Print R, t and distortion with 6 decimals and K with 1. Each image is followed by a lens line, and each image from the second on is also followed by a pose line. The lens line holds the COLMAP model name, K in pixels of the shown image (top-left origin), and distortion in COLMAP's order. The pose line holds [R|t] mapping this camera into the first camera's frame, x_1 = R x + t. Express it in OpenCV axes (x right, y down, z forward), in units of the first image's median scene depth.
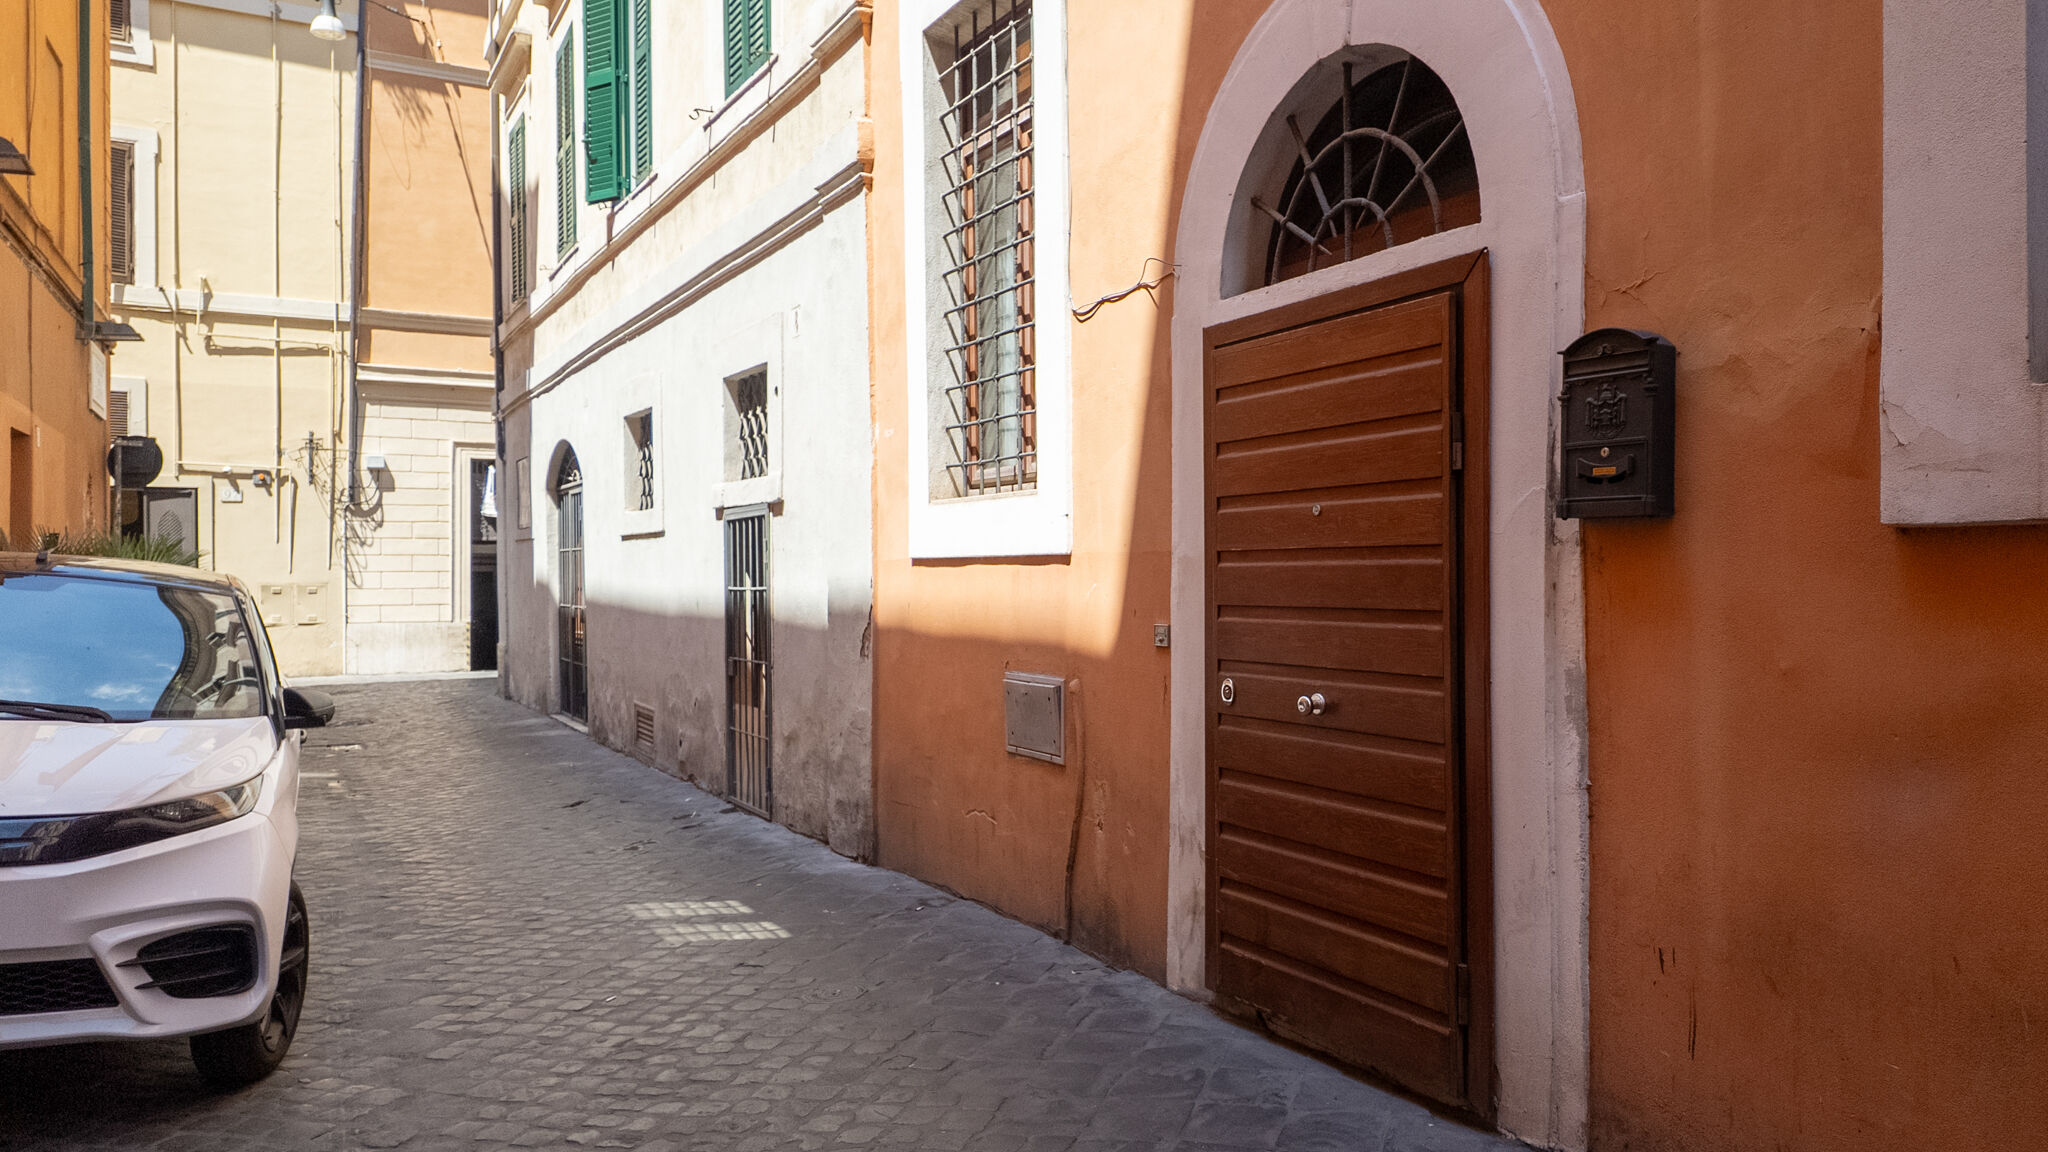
lens RADIAL K [[1508.8, 0, 1034.1], [0, 1508.8, 583.4], [0, 0, 1]] dist [0.049994, -0.031855]
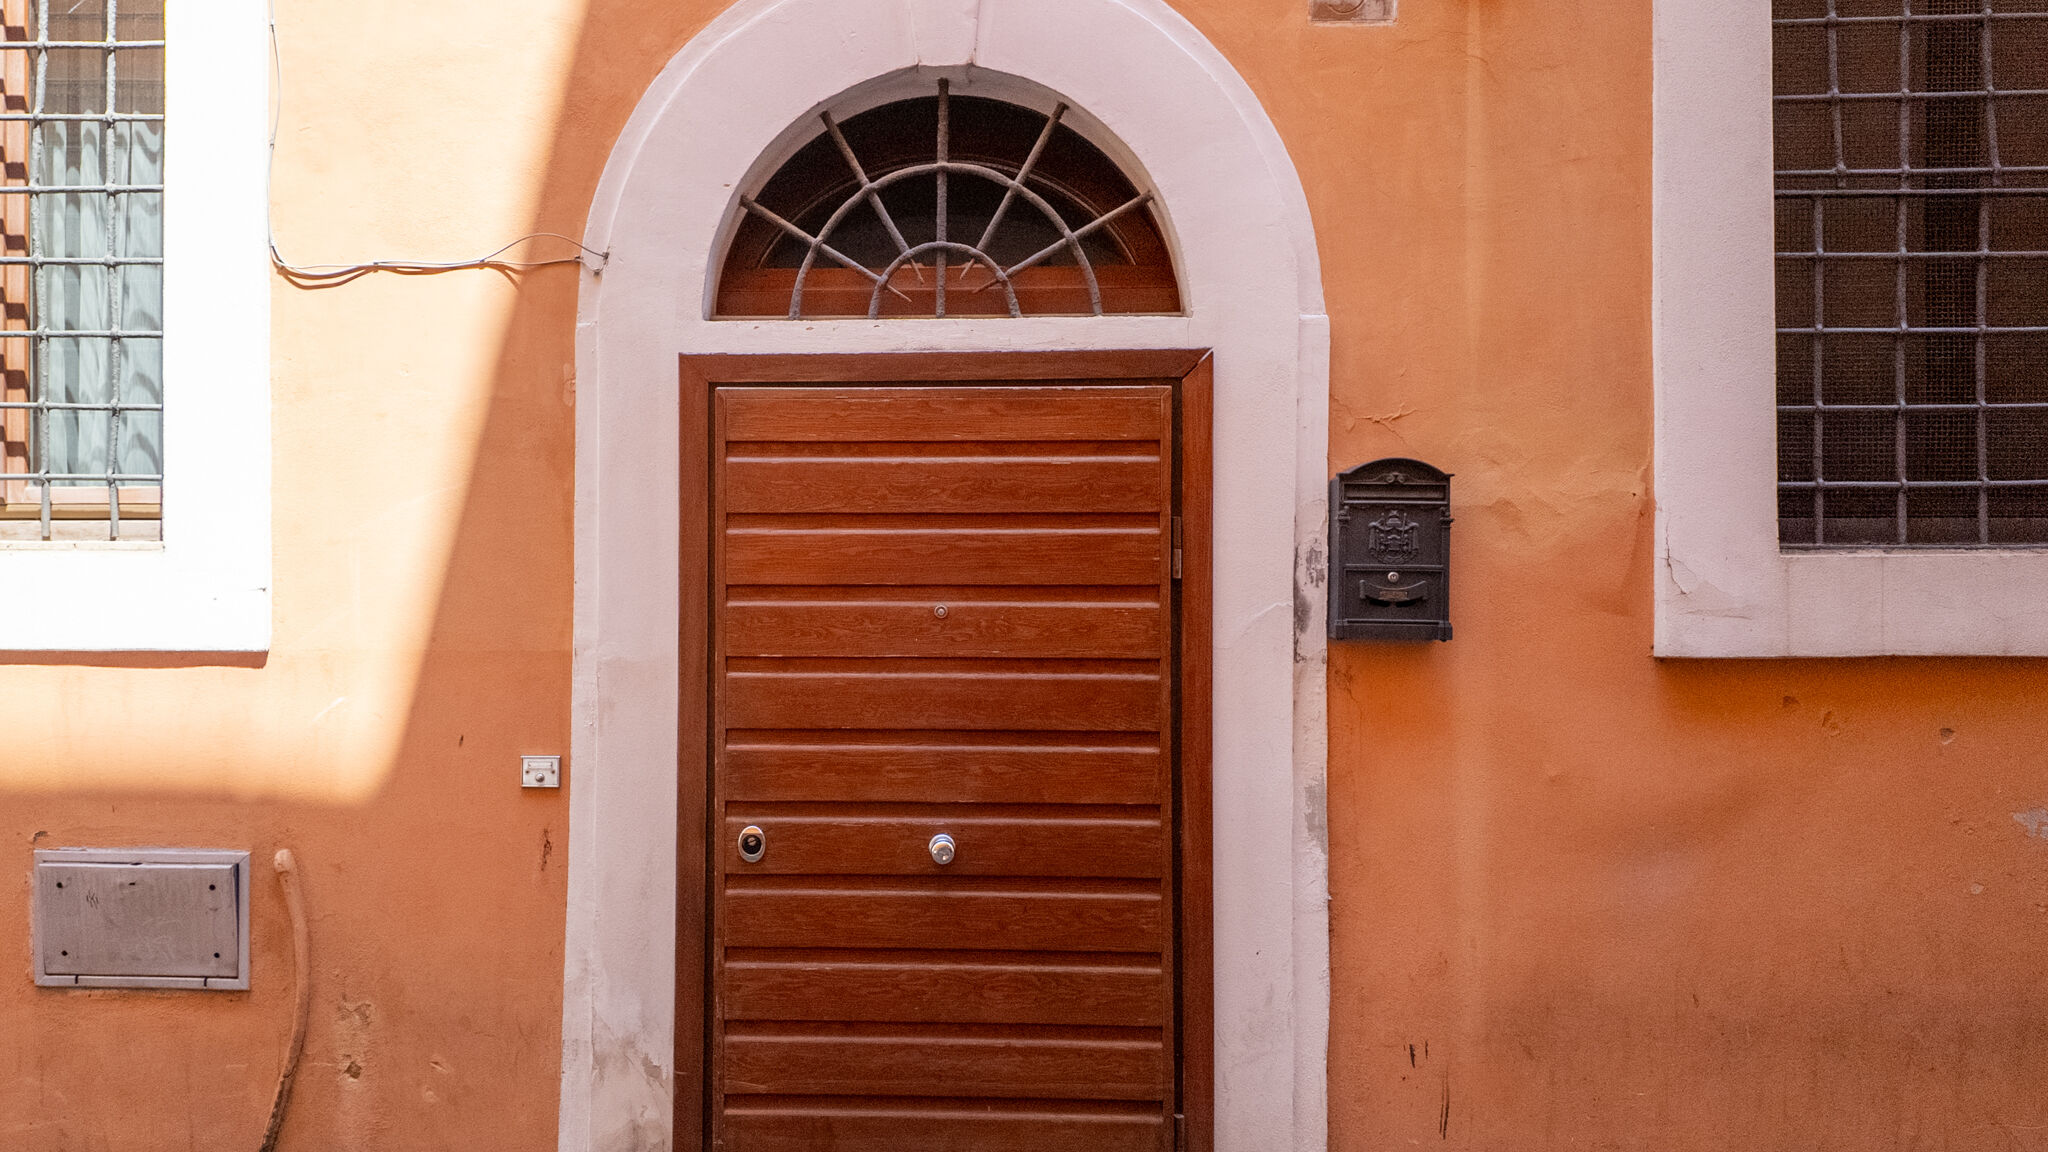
lens RADIAL K [[1508.8, 0, 1010.0], [0, 1508.8, 573.7], [0, 0, 1]] dist [0.049994, -0.031855]
pose [[0.492943, 0.008920, 0.870016, -0.563035], [0.000261, 0.999946, -0.010400, -0.067178], [-0.870062, 0.005354, 0.492914, 0.620775]]
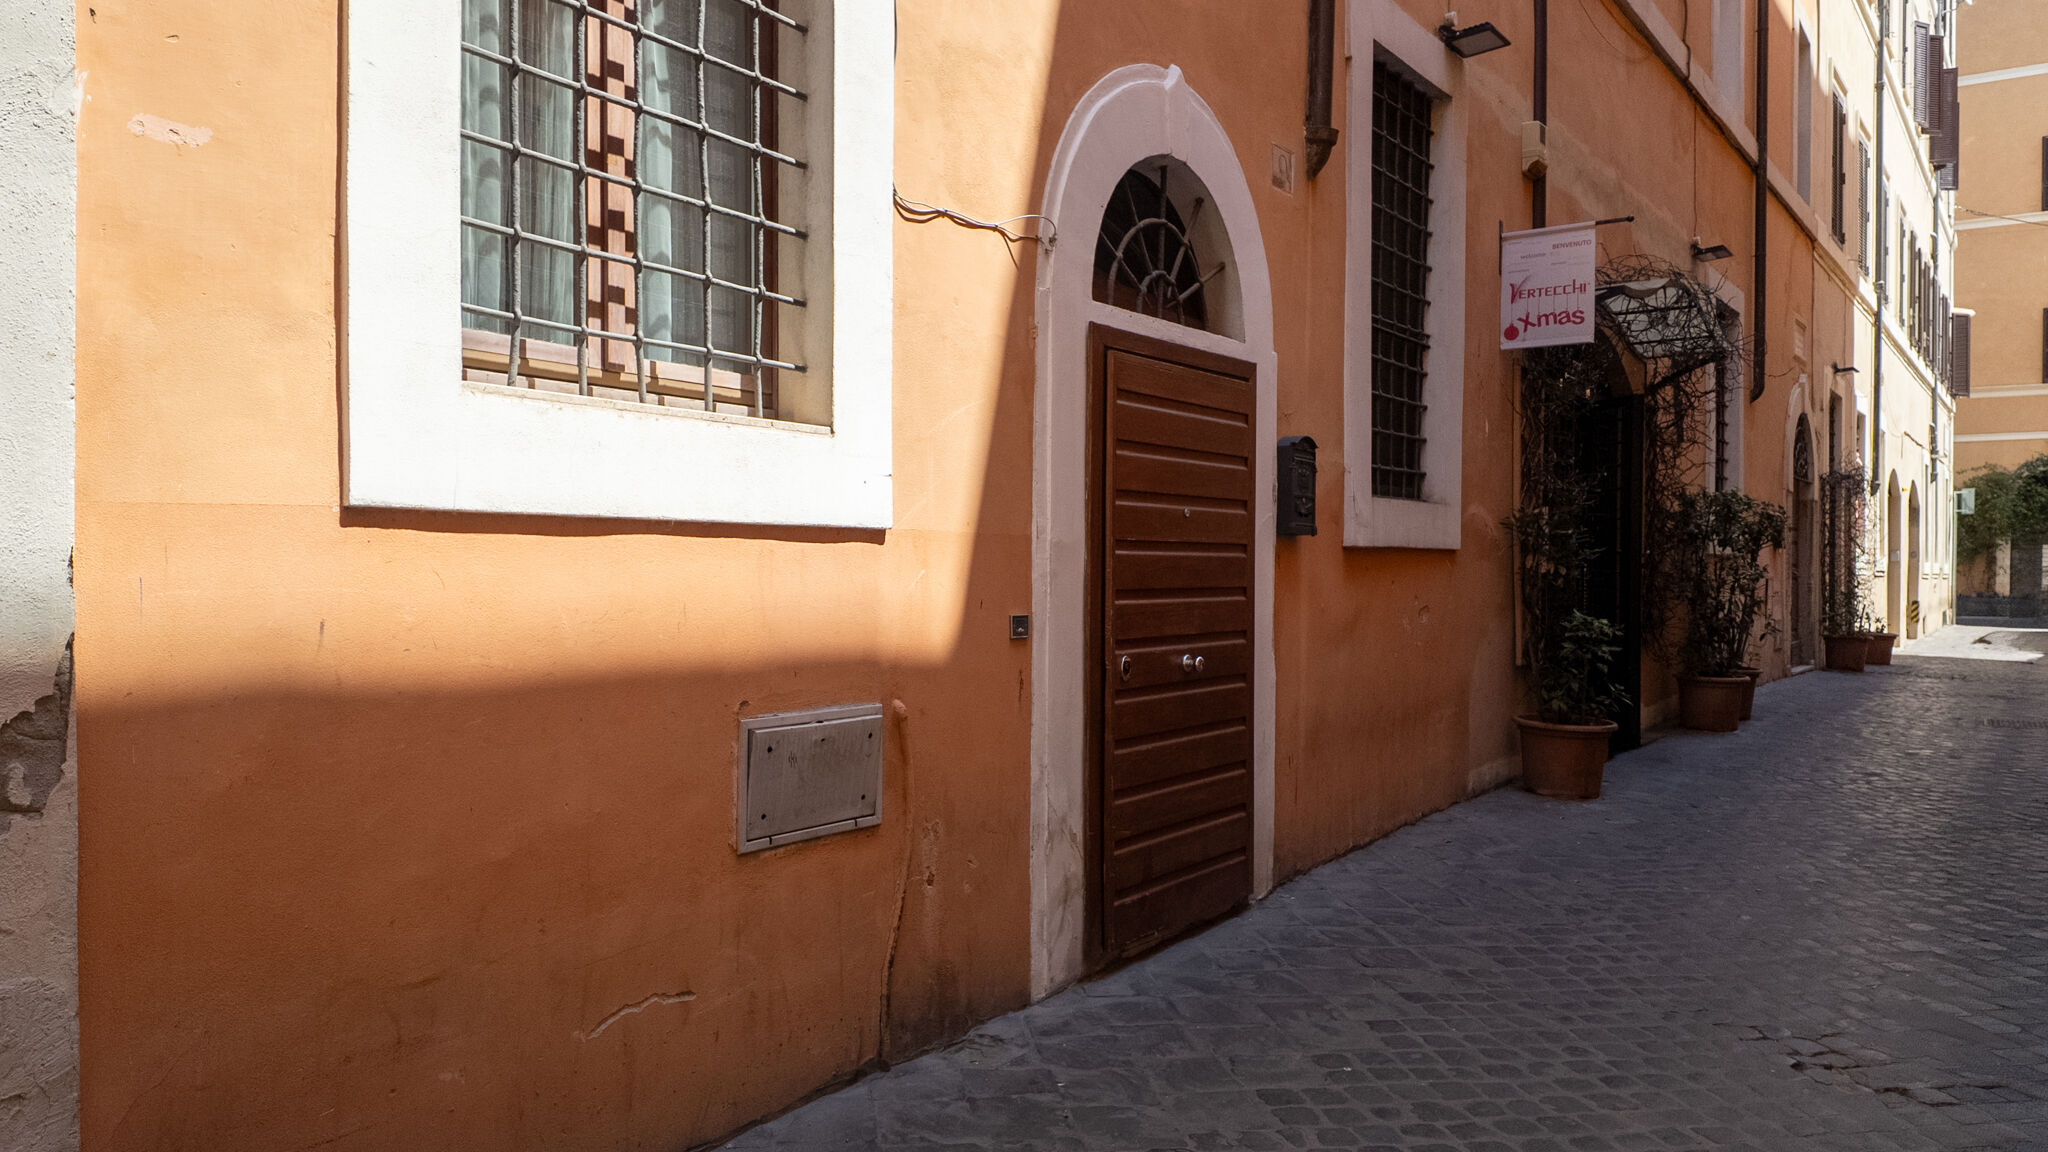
lens RADIAL K [[1508.8, 0, 1033.2], [0, 1508.8, 587.2], [0, 0, 1]] dist [0.049994, -0.031855]
pose [[-0.495354, -0.004842, 0.868678, -0.956324], [0.005957, 0.999942, 0.008970, 0.003112], [-0.868671, 0.009618, -0.495296, 1.935119]]
